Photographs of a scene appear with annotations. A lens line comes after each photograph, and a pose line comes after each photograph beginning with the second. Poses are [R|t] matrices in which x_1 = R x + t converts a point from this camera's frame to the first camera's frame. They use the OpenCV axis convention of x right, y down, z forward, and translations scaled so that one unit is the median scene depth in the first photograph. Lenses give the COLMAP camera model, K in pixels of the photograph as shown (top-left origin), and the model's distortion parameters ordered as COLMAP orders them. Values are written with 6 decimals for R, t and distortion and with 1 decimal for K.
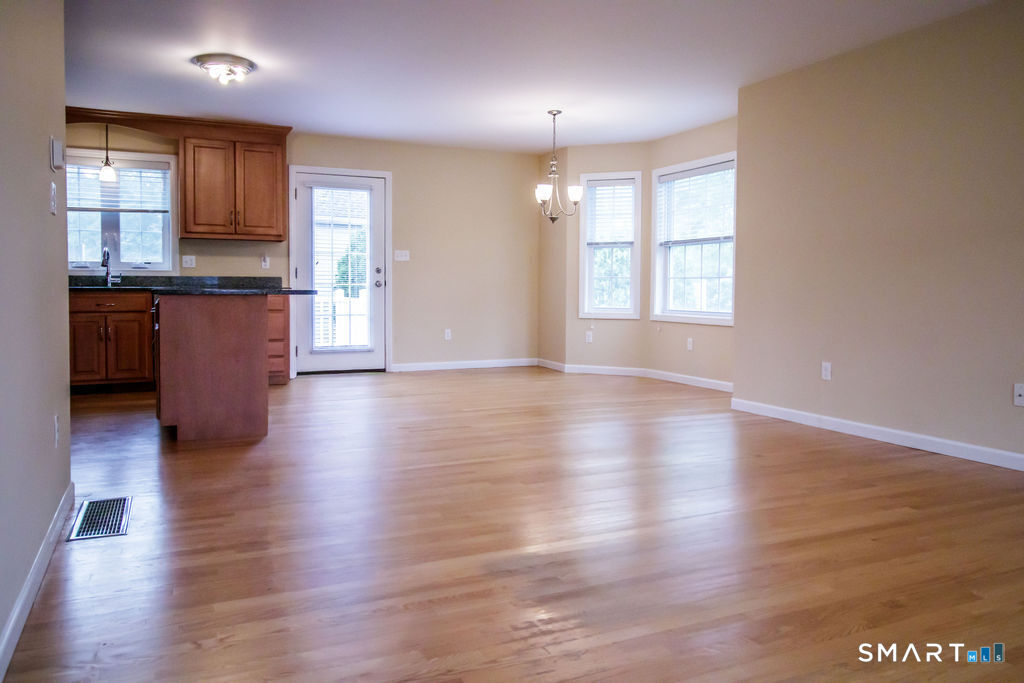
lens RADIAL K [[741.6, 0, 496.5], [0, 741.6, 316.7], [0, 0, 1]] dist [0.003609, 0.000310]
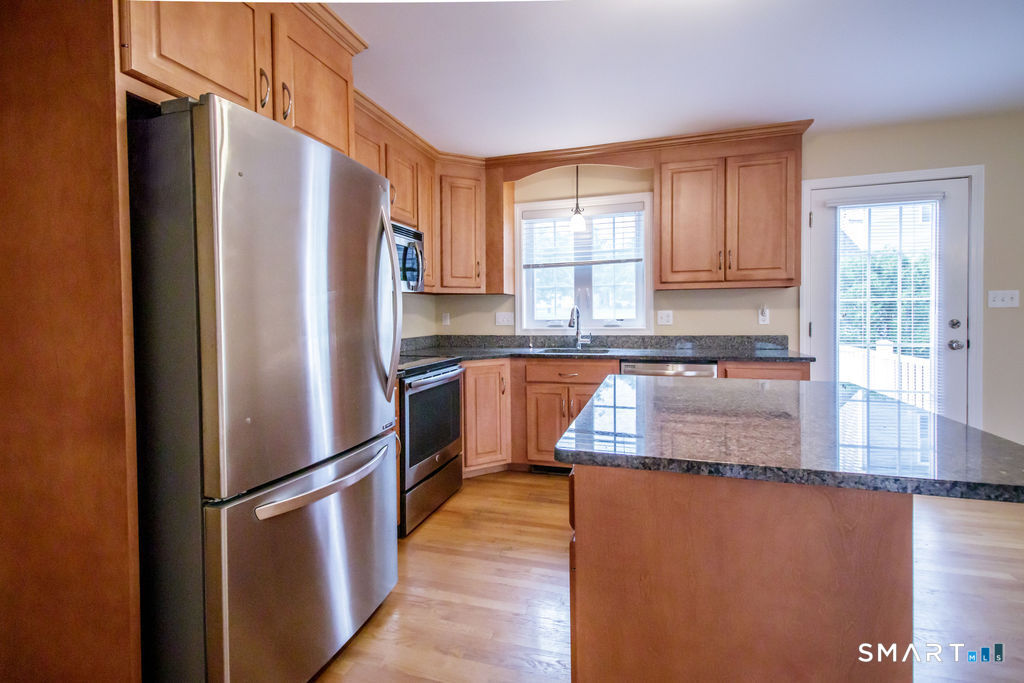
lens RADIAL K [[476.7, 0, 512.9], [0, 476.7, 324.4], [0, 0, 1]] dist [0.012972, -0.000117]
pose [[0.758030, -0.001301, -0.652219, -0.196735], [-0.011037, 0.999829, -0.014821, -0.057293], [0.652127, 0.018434, 0.757886, 0.487874]]
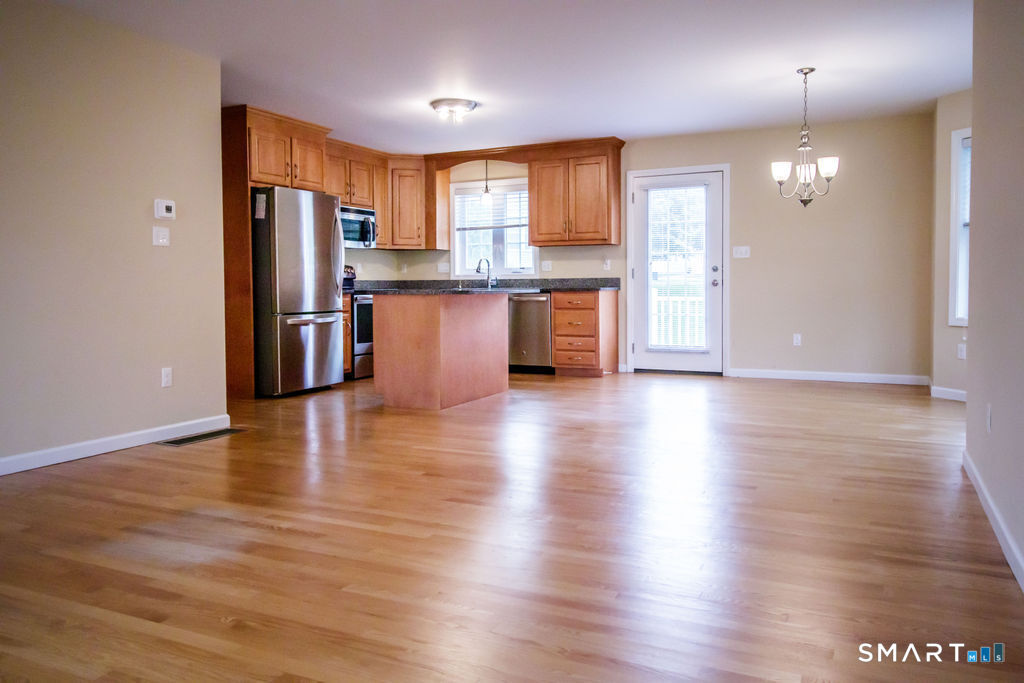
lens RADIAL K [[741.6, 0, 496.5], [0, 741.6, 316.7], [0, 0, 1]] dist [0.003609, 0.000310]
pose [[0.638582, 0.023140, -0.769206, 0.439737], [-0.022550, 0.999681, 0.011353, -0.006088], [0.769223, 0.010096, 0.638900, 0.195186]]
